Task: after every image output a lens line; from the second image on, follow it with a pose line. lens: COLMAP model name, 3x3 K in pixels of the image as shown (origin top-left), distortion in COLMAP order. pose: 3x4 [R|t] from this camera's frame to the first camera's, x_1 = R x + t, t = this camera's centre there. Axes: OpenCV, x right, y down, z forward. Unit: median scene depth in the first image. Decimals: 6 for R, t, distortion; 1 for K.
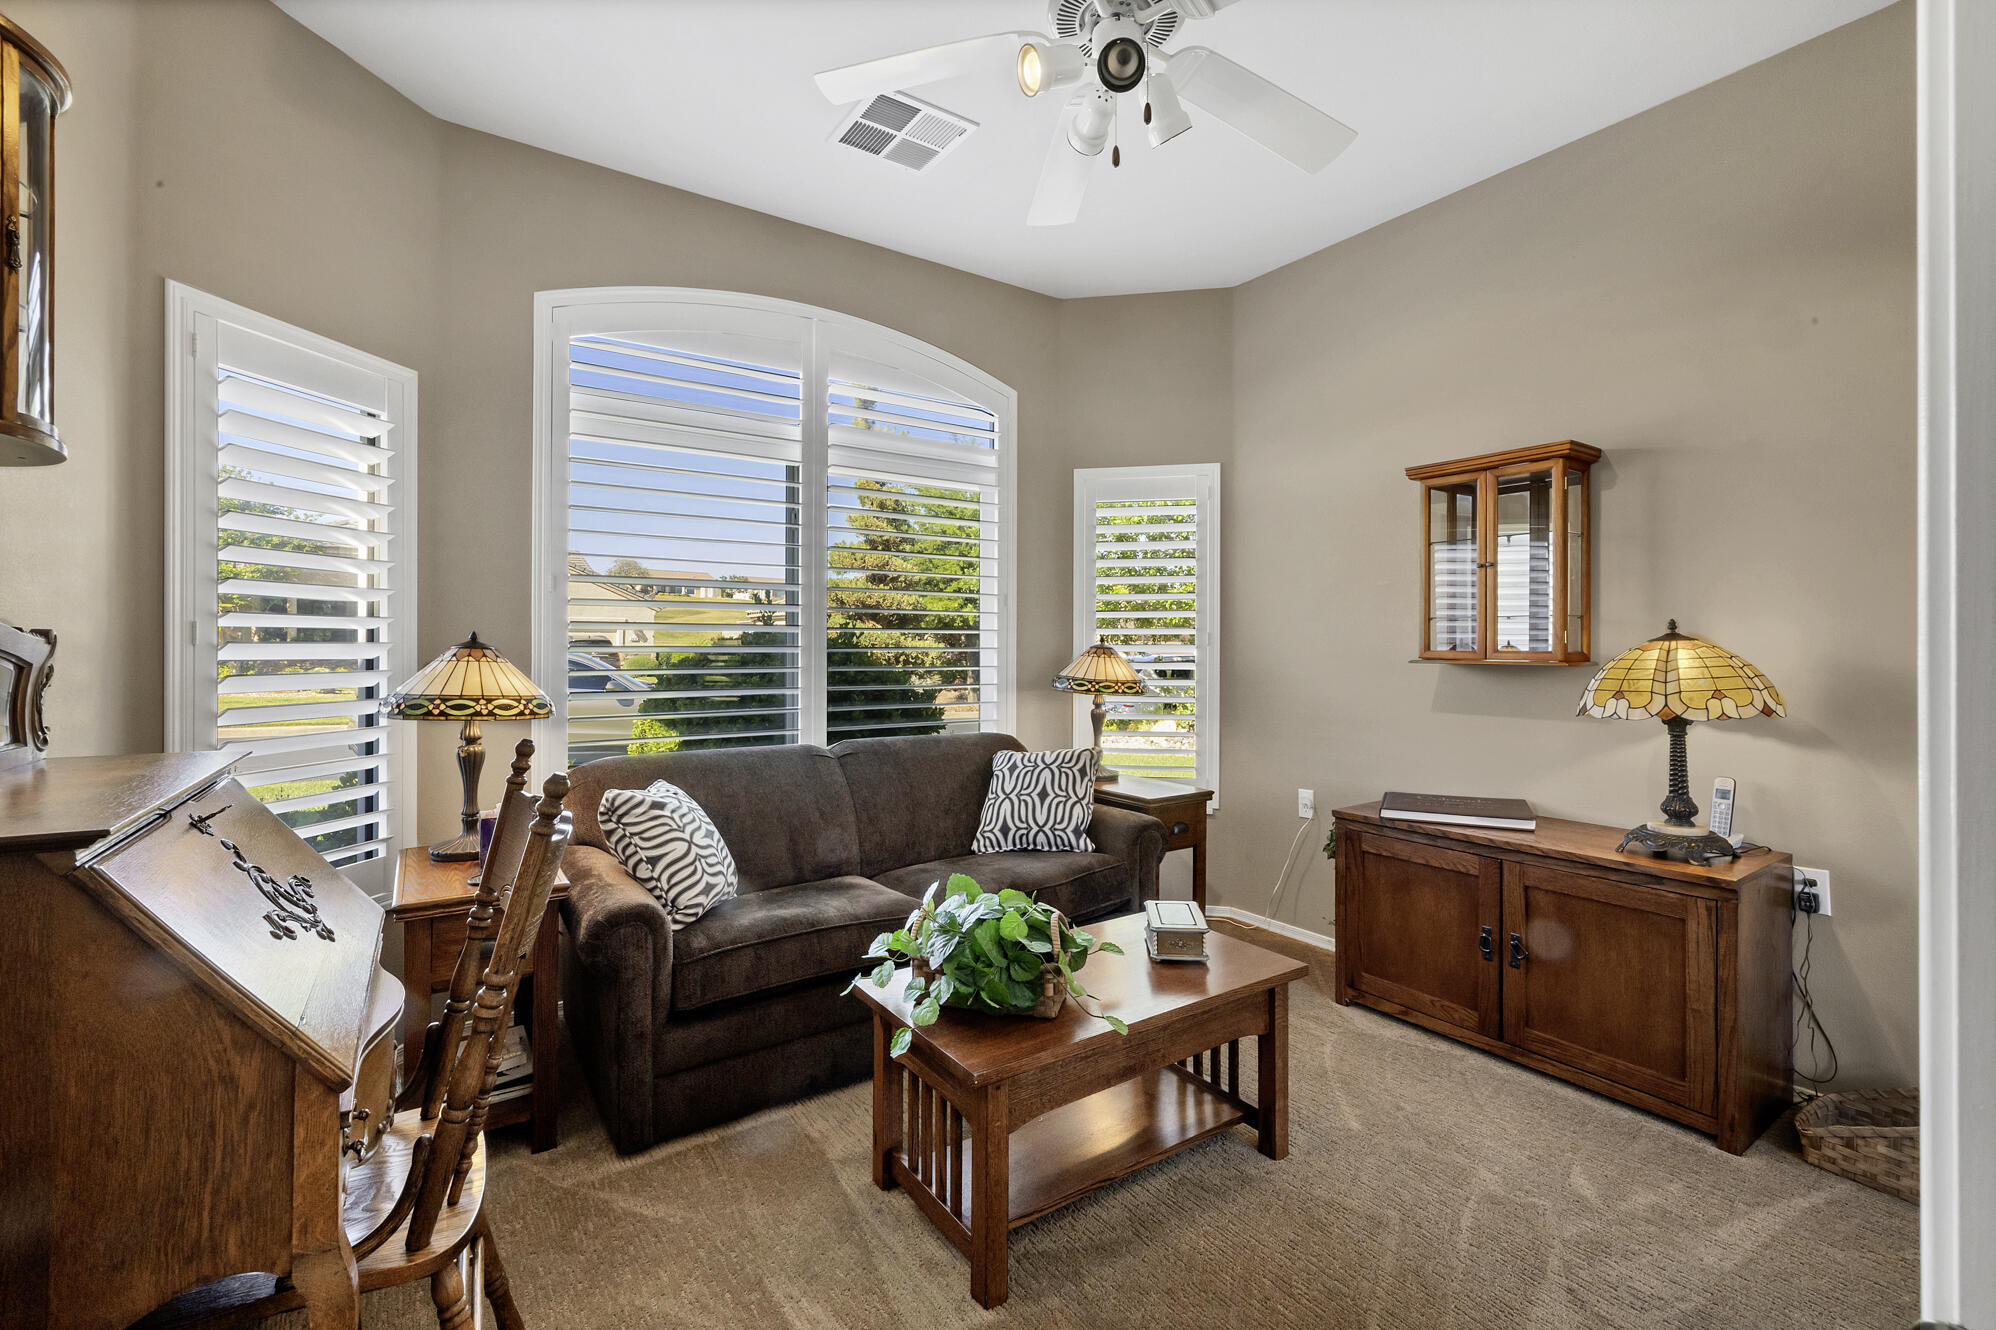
lens RADIAL K [[865.8, 0, 1004.4], [0, 865.8, 646.1], [0, 0, 1]] dist [-0.000407, -0.000993]
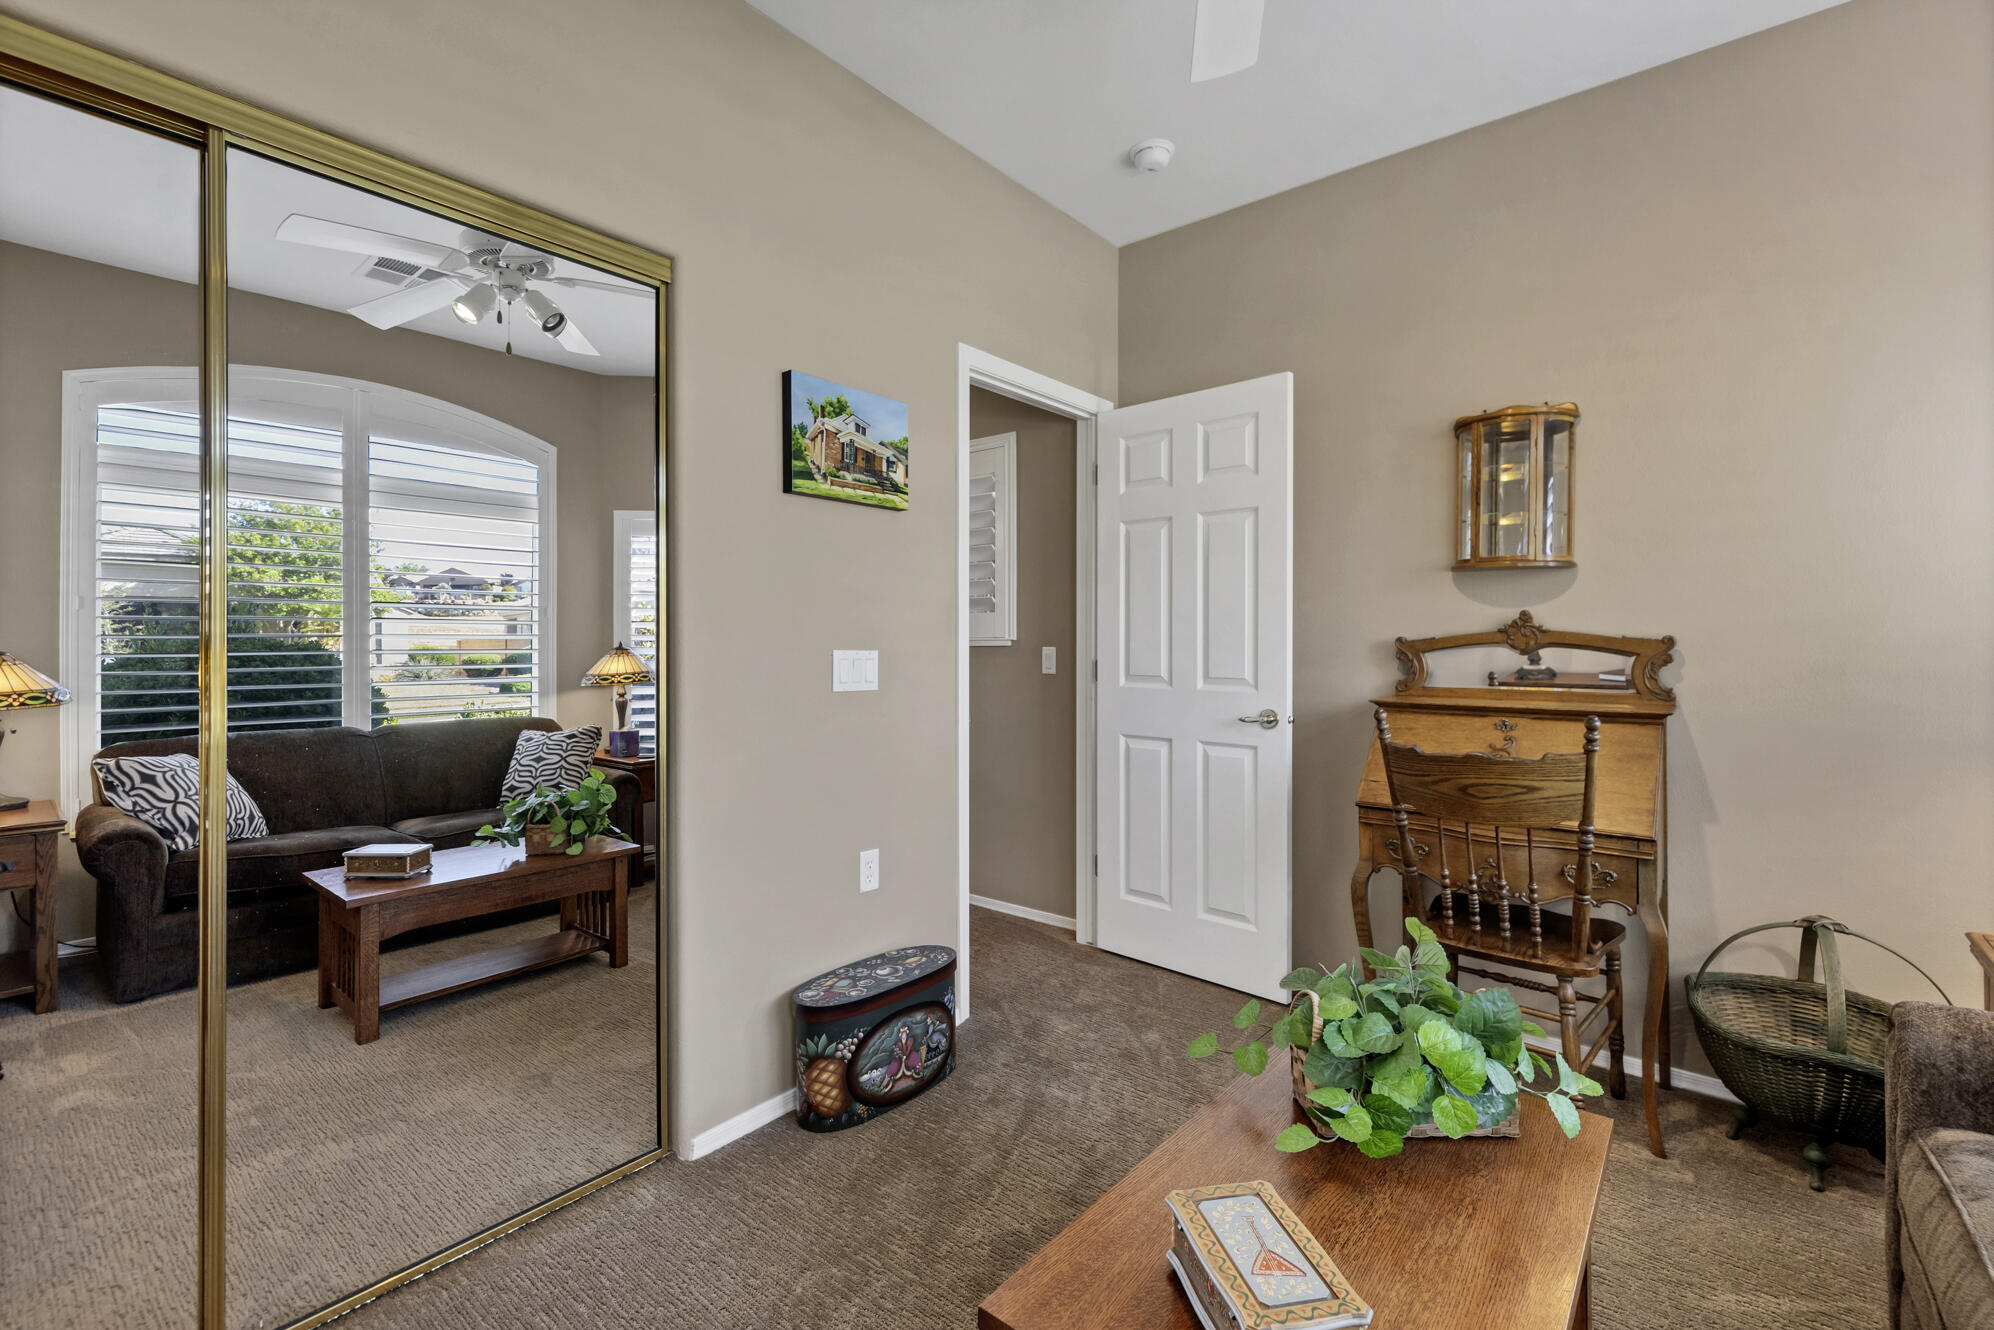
lens RADIAL K [[864.9, 0, 1003.4], [0, 864.9, 646.1], [0, 0, 1]] dist [-0.000407, -0.000993]
pose [[0.963049, 0.002157, 0.269318, 0.401196], [-0.002972, 0.999992, 0.002617, -0.013467], [-0.269311, -0.003321, 0.963048, -0.532128]]
